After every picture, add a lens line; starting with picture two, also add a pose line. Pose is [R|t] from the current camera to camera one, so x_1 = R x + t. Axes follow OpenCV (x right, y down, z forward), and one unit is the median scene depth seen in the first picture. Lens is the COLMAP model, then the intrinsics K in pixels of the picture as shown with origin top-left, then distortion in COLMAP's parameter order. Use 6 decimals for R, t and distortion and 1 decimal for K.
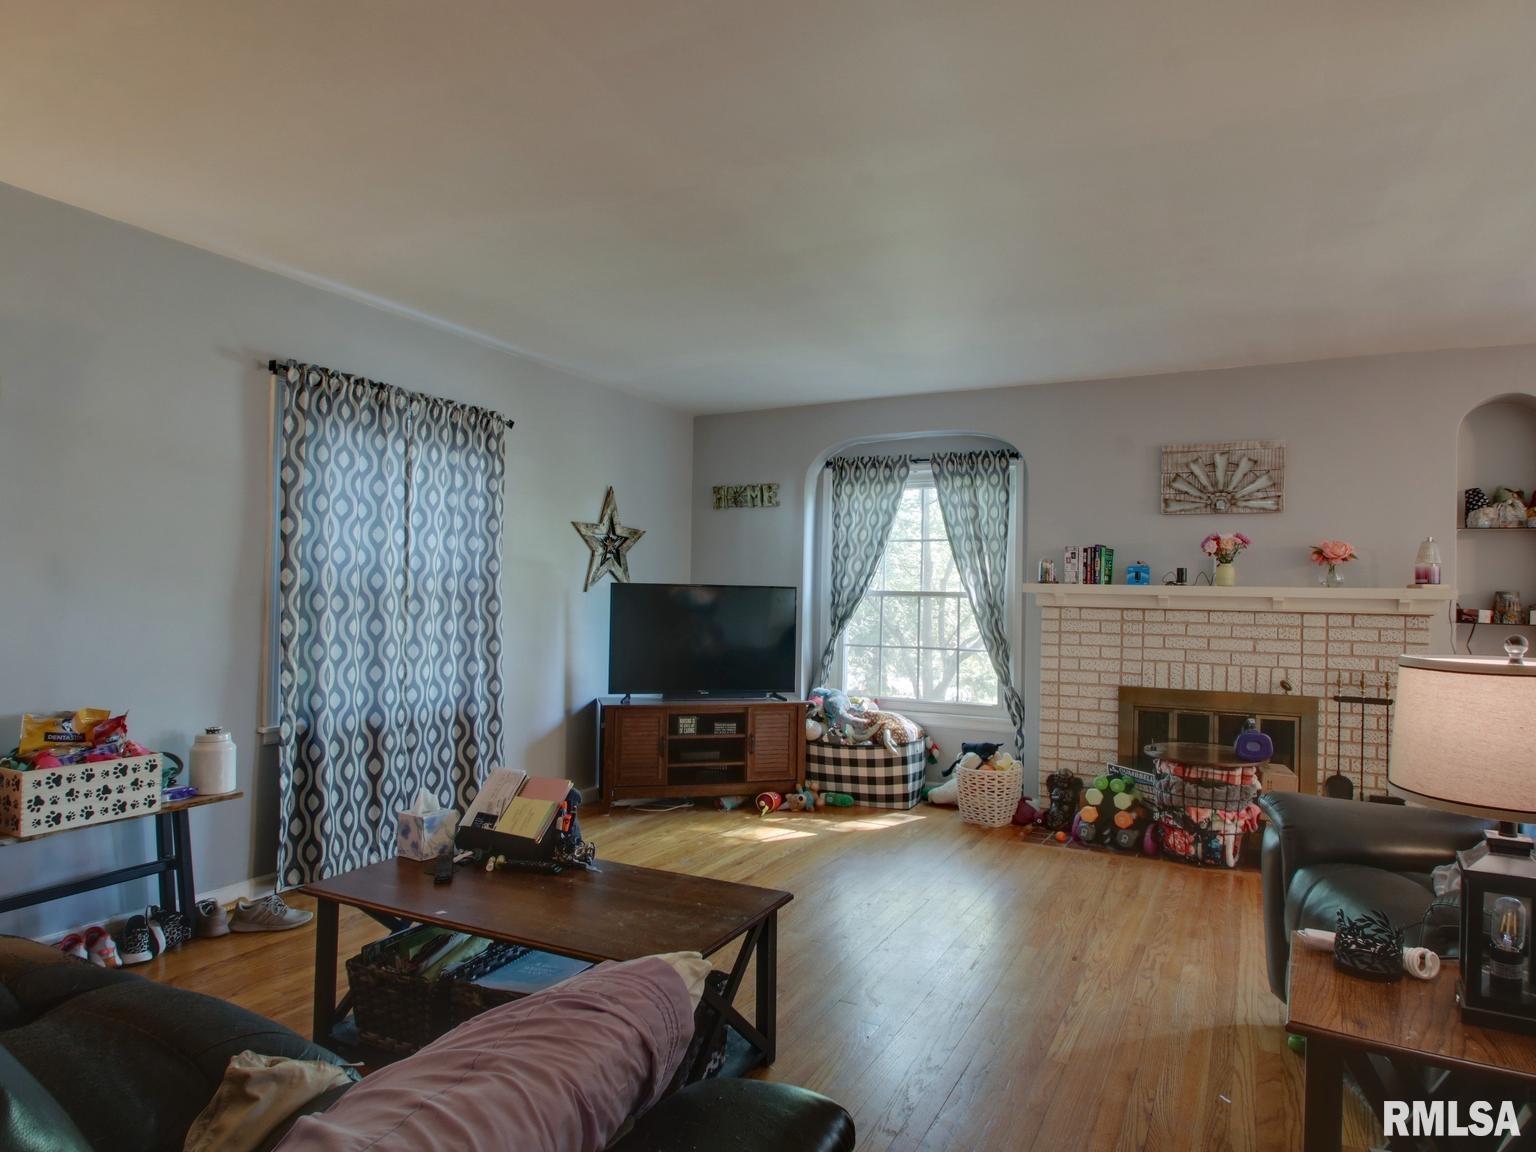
lens RADIAL K [[906.3, 0, 765.9], [0, 906.3, 579.1], [0, 0, 1]] dist [-0.006333, -0.007893]
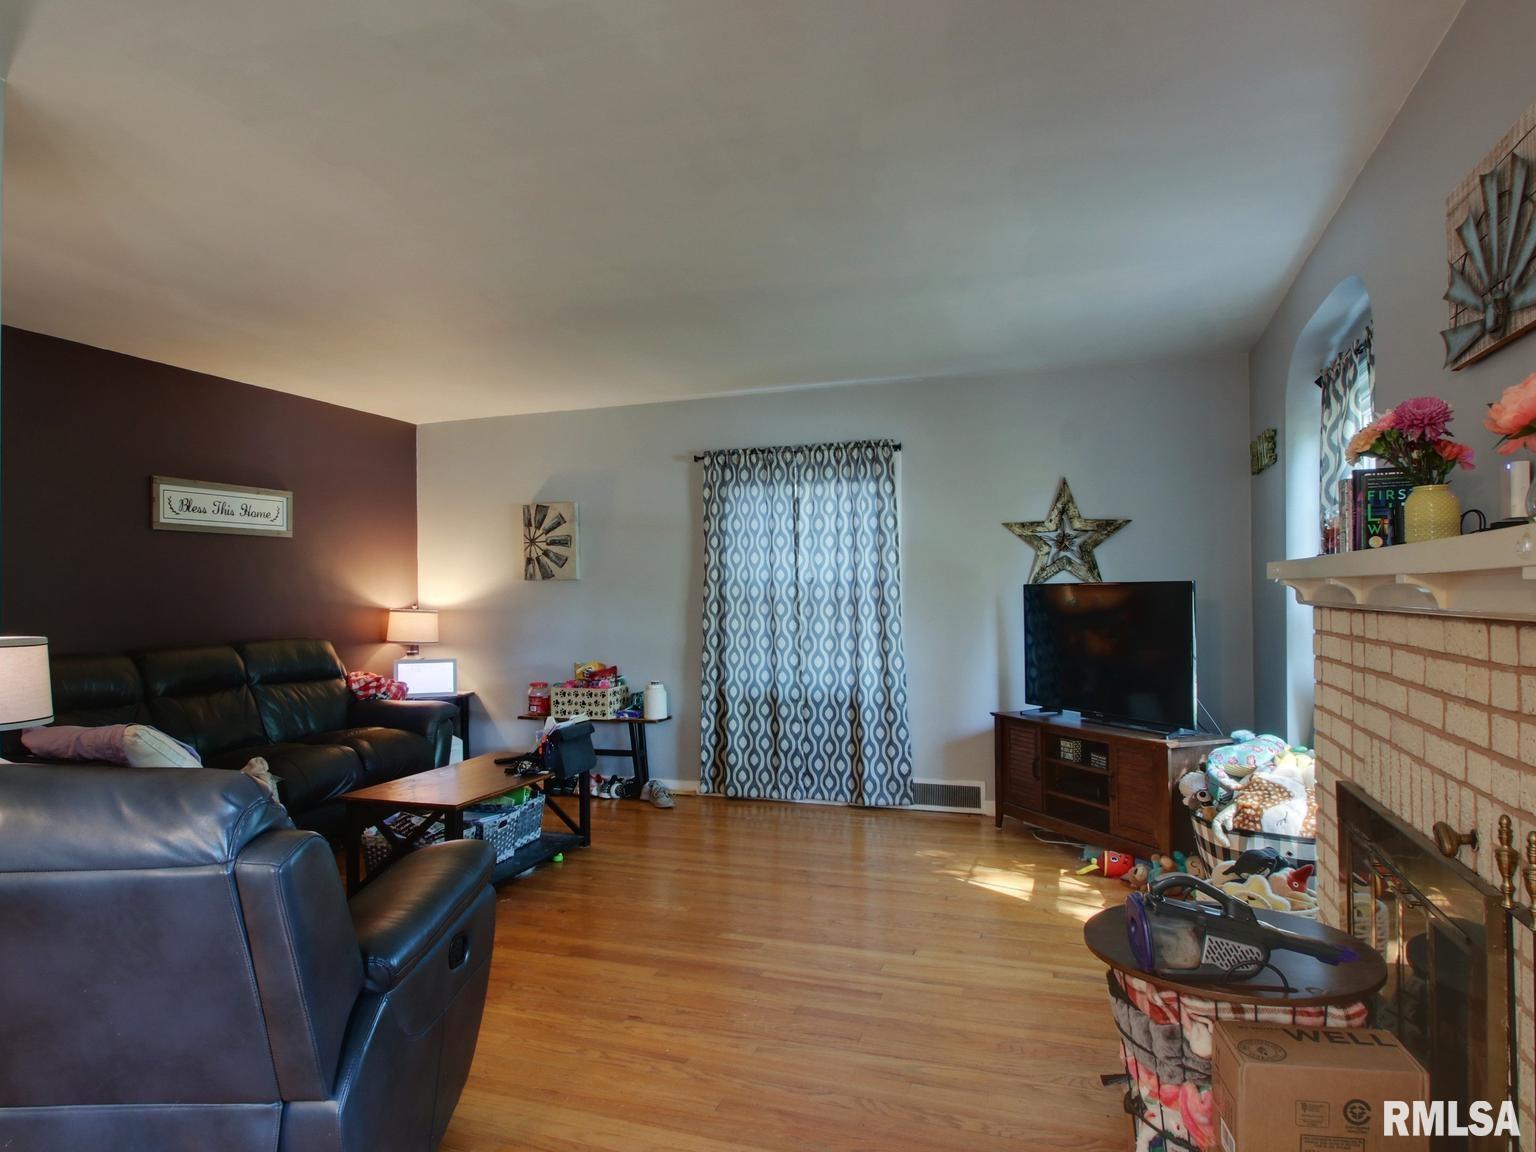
lens RADIAL K [[906.3, 0, 729.6], [0, 906.3, 591.6], [0, 0, 1]] dist [-0.006333, -0.007893]
pose [[0.134743, -0.027786, -0.990491, 0.885529], [0.029120, 0.999286, -0.024071, 0.031545], [0.990453, -0.025600, 0.135455, 0.719603]]
